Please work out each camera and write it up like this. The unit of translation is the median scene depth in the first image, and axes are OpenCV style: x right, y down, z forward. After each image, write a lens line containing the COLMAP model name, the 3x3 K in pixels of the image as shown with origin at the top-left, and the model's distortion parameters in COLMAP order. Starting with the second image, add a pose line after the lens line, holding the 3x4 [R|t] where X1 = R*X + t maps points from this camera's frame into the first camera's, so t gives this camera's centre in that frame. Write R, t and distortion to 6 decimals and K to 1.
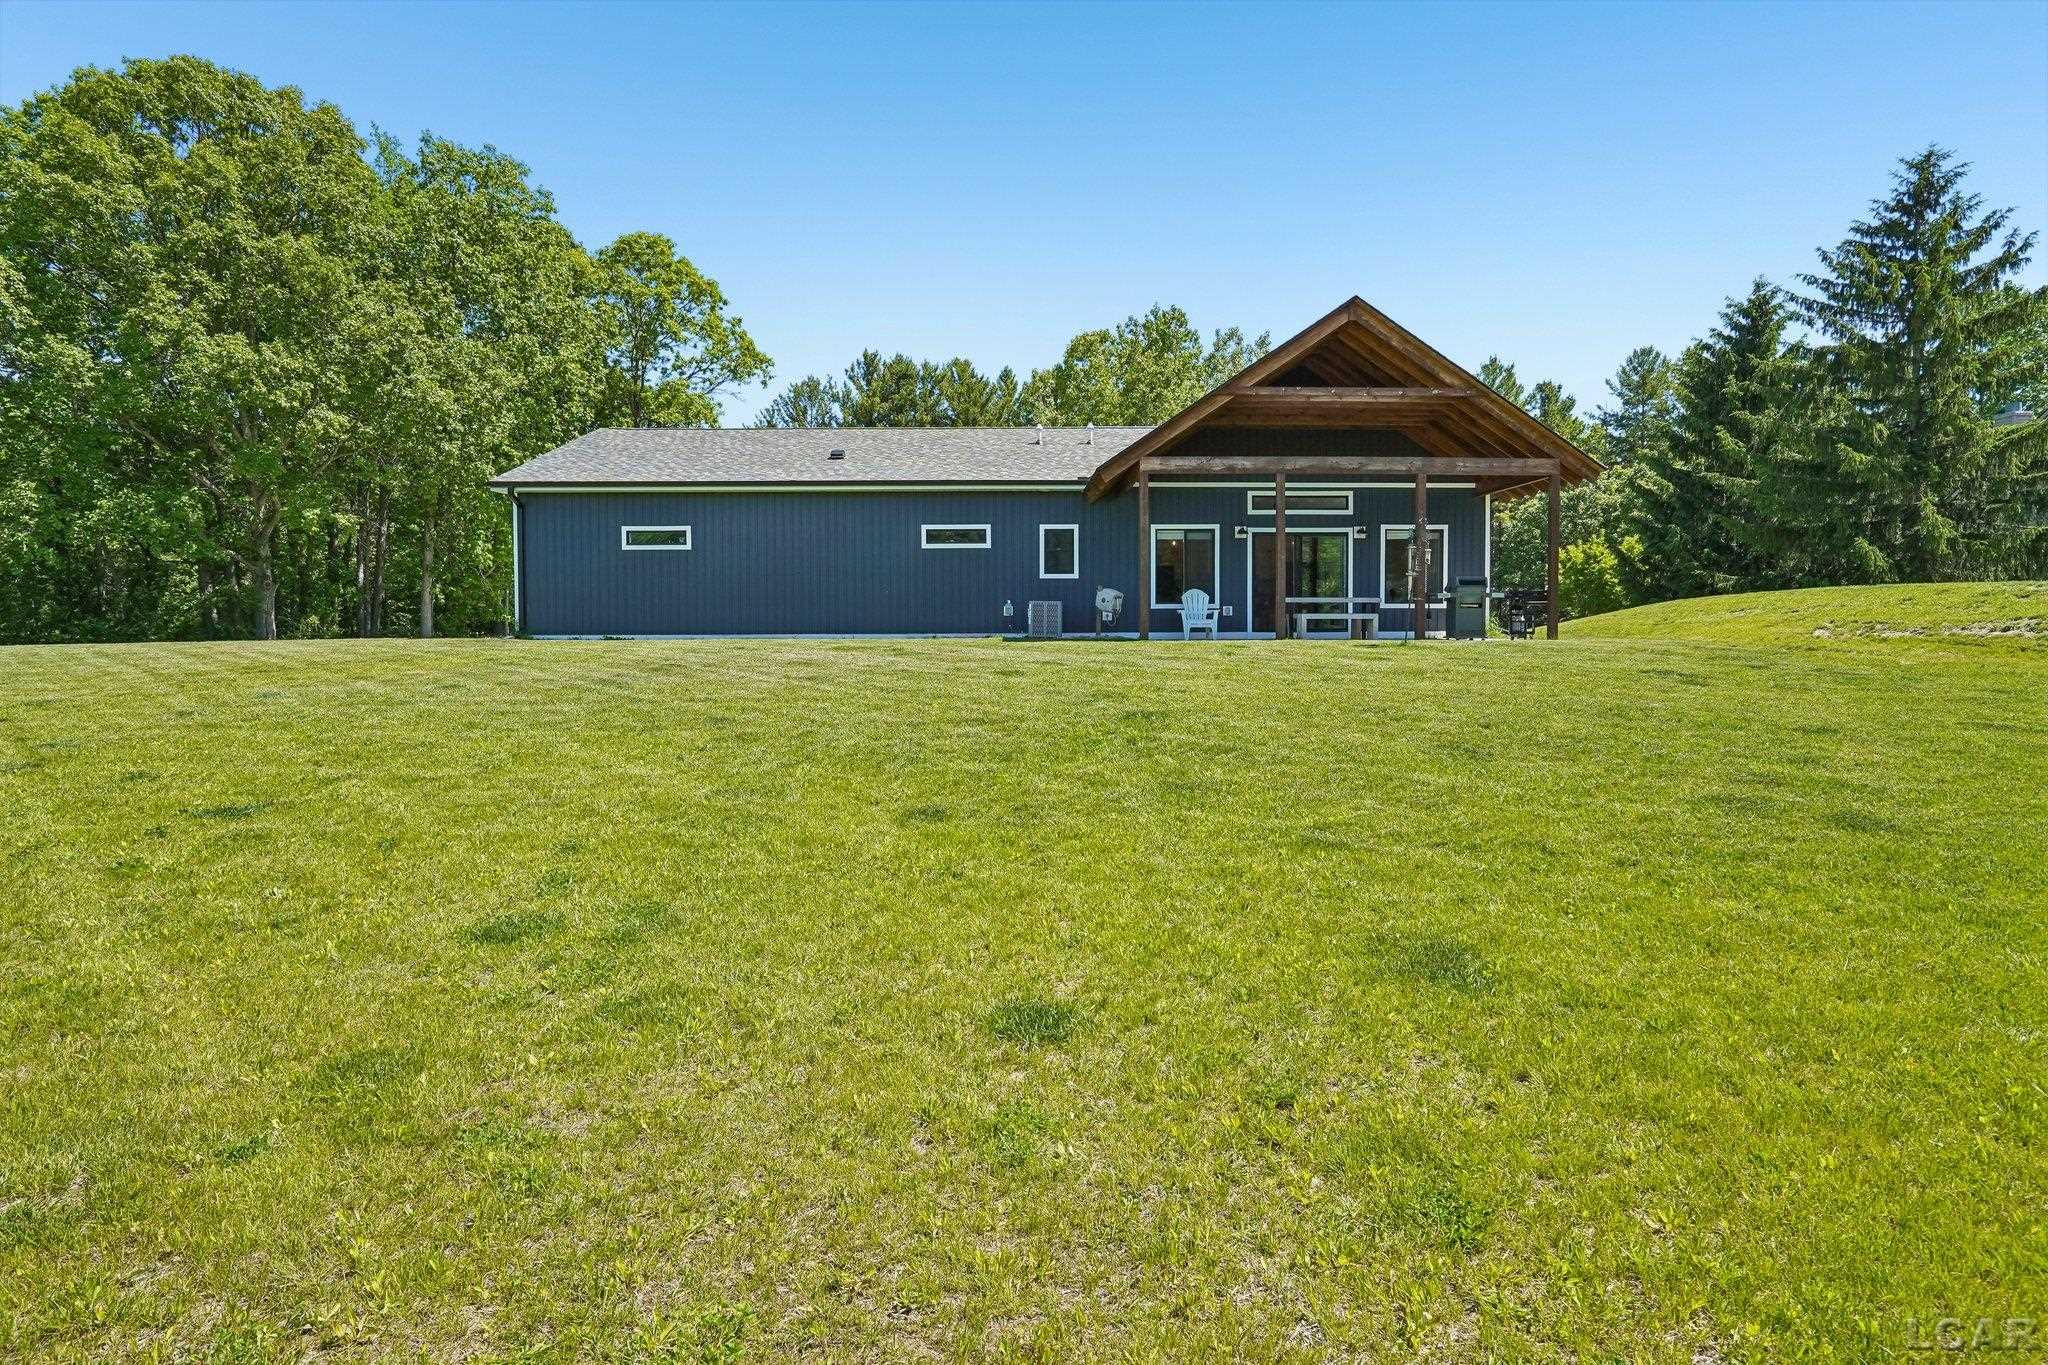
lens RADIAL K [[1159.3, 0, 1024.0], [0, 1159.3, 682.5], [0, 0, 1]] dist [-0.045969, 0.037239]
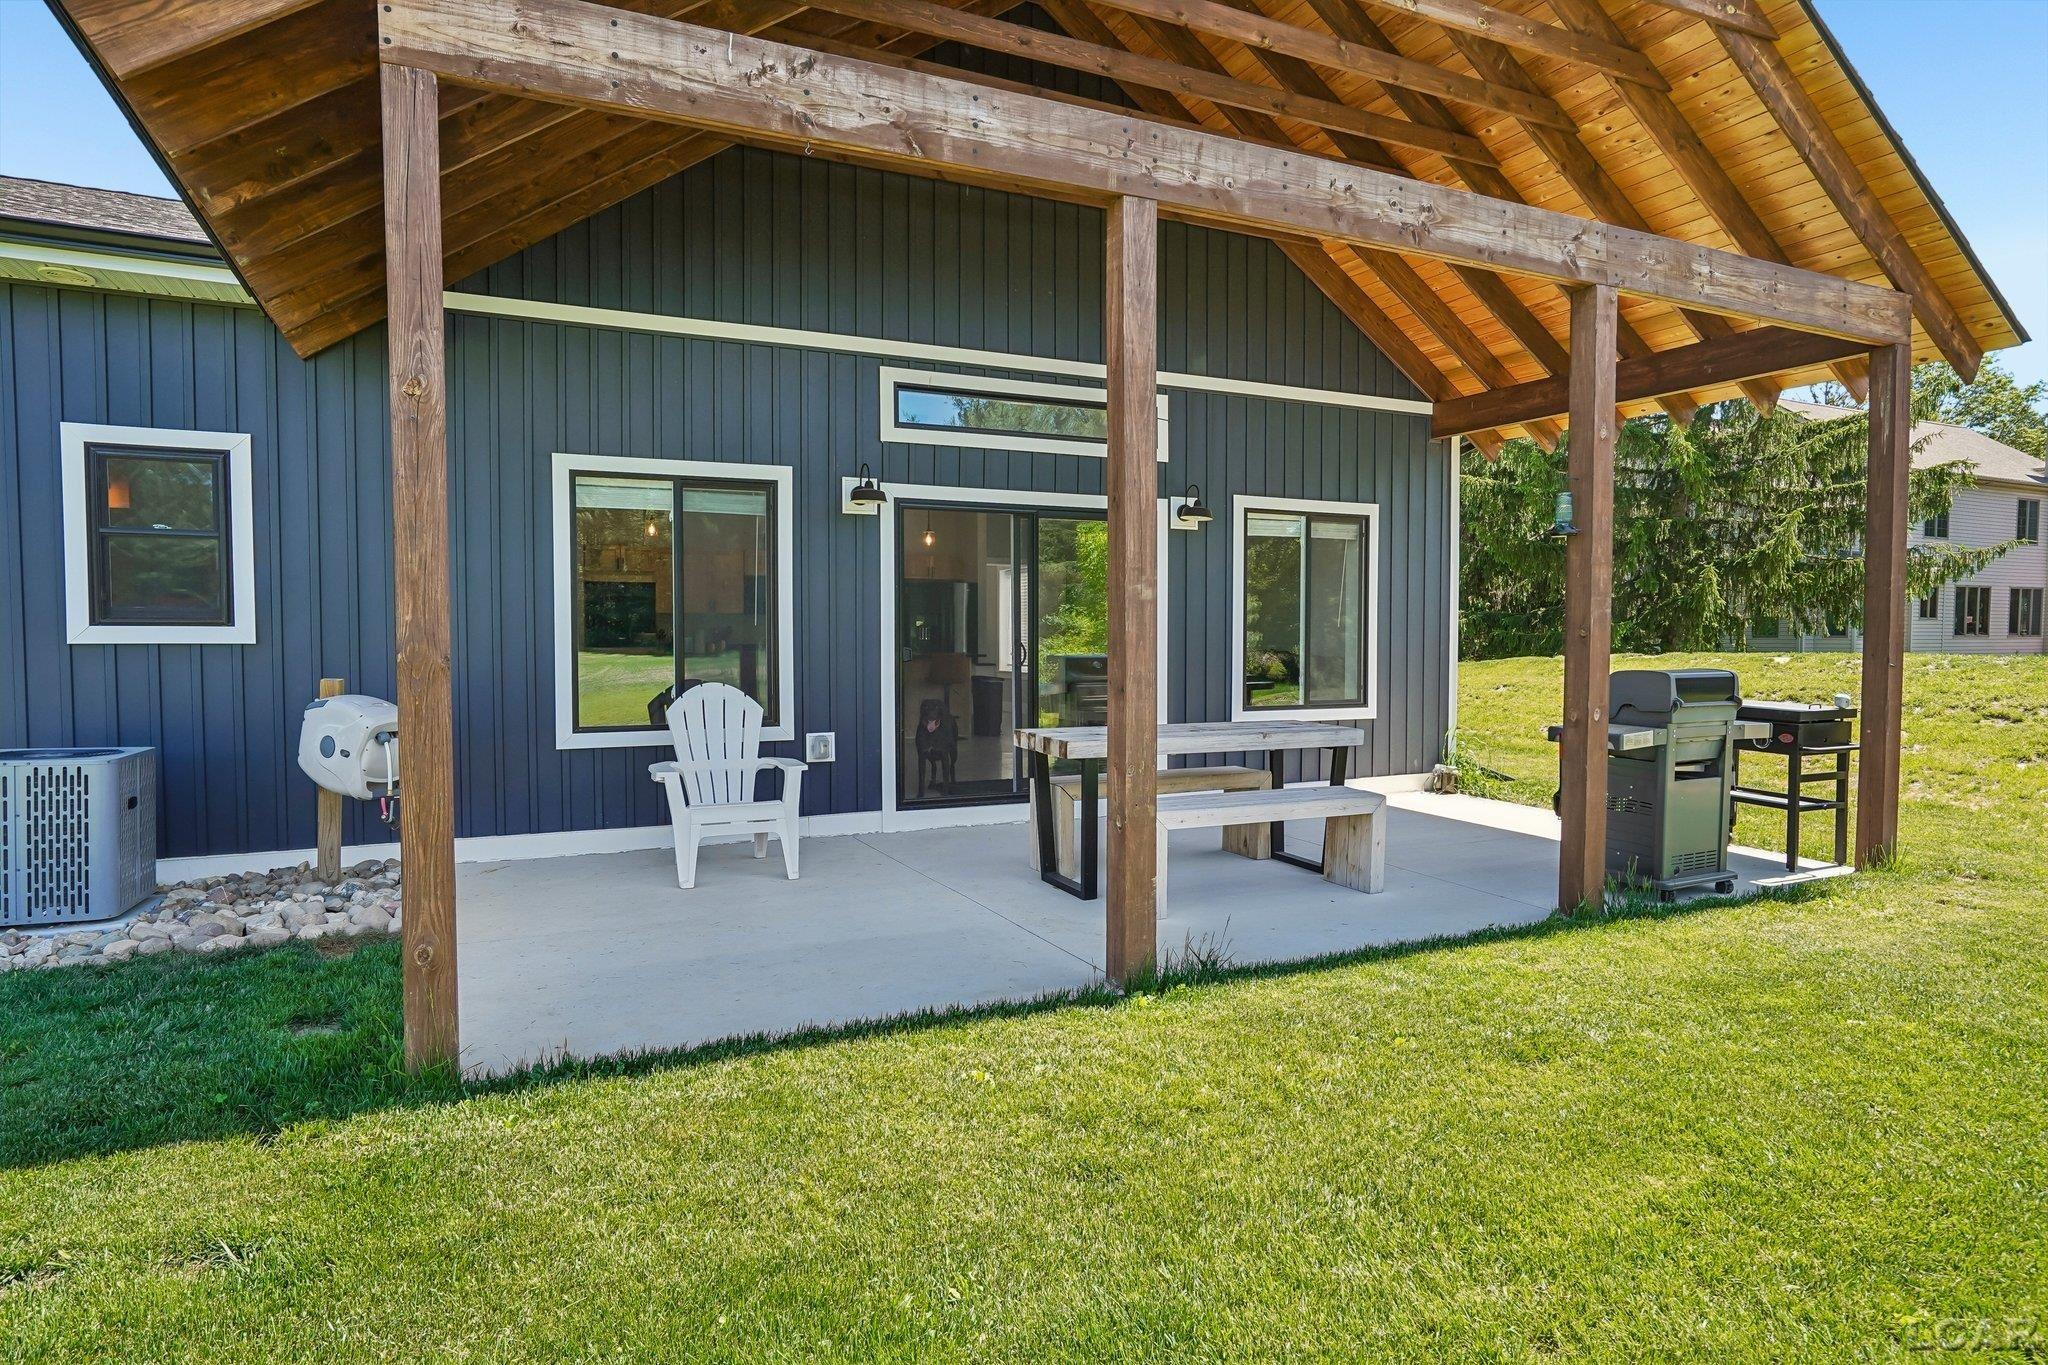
lens RADIAL K [[1159.3, 0, 1024.0], [0, 1159.3, 682.5], [0, 0, 1]] dist [-0.045969, 0.037239]
pose [[0.916623, -0.011873, 0.399577, 0.101961], [0.012316, 0.999923, 0.001458, -0.078988], [-0.399563, 0.003585, 0.916699, 0.694023]]
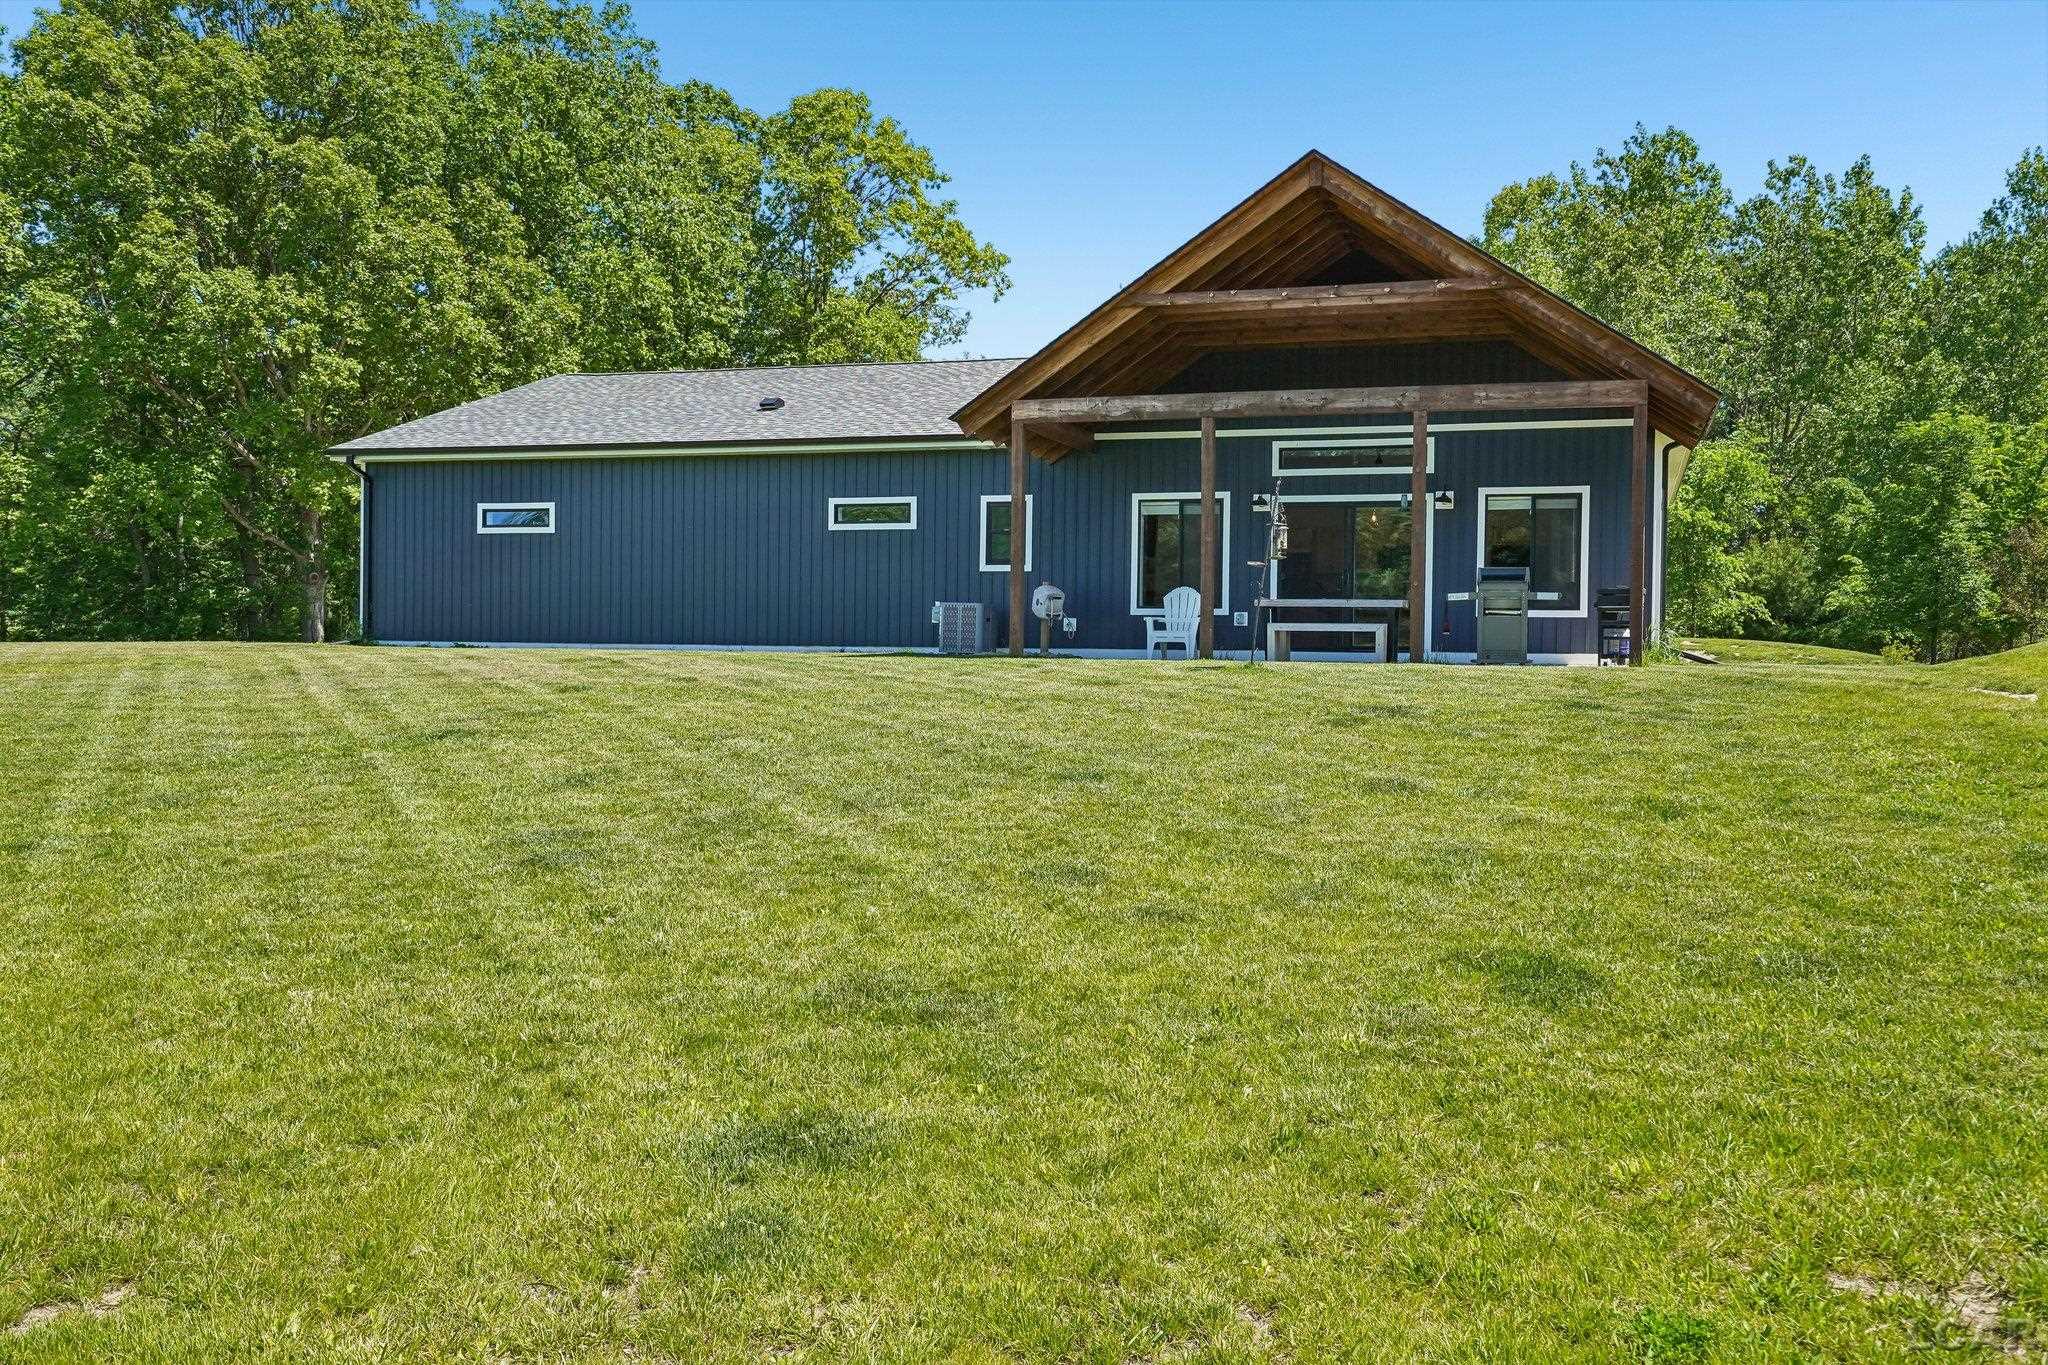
lens RADIAL K [[1802.2, 0, 1075.9], [0, 1802.2, 665.6], [0, 0, 1]] dist [0.038661, -0.002697]
pose [[0.946462, 0.017270, -0.322354, 0.425268], [-0.029289, 0.999043, -0.032473, 0.002252], [0.321485, 0.040176, 0.946062, -0.025661]]
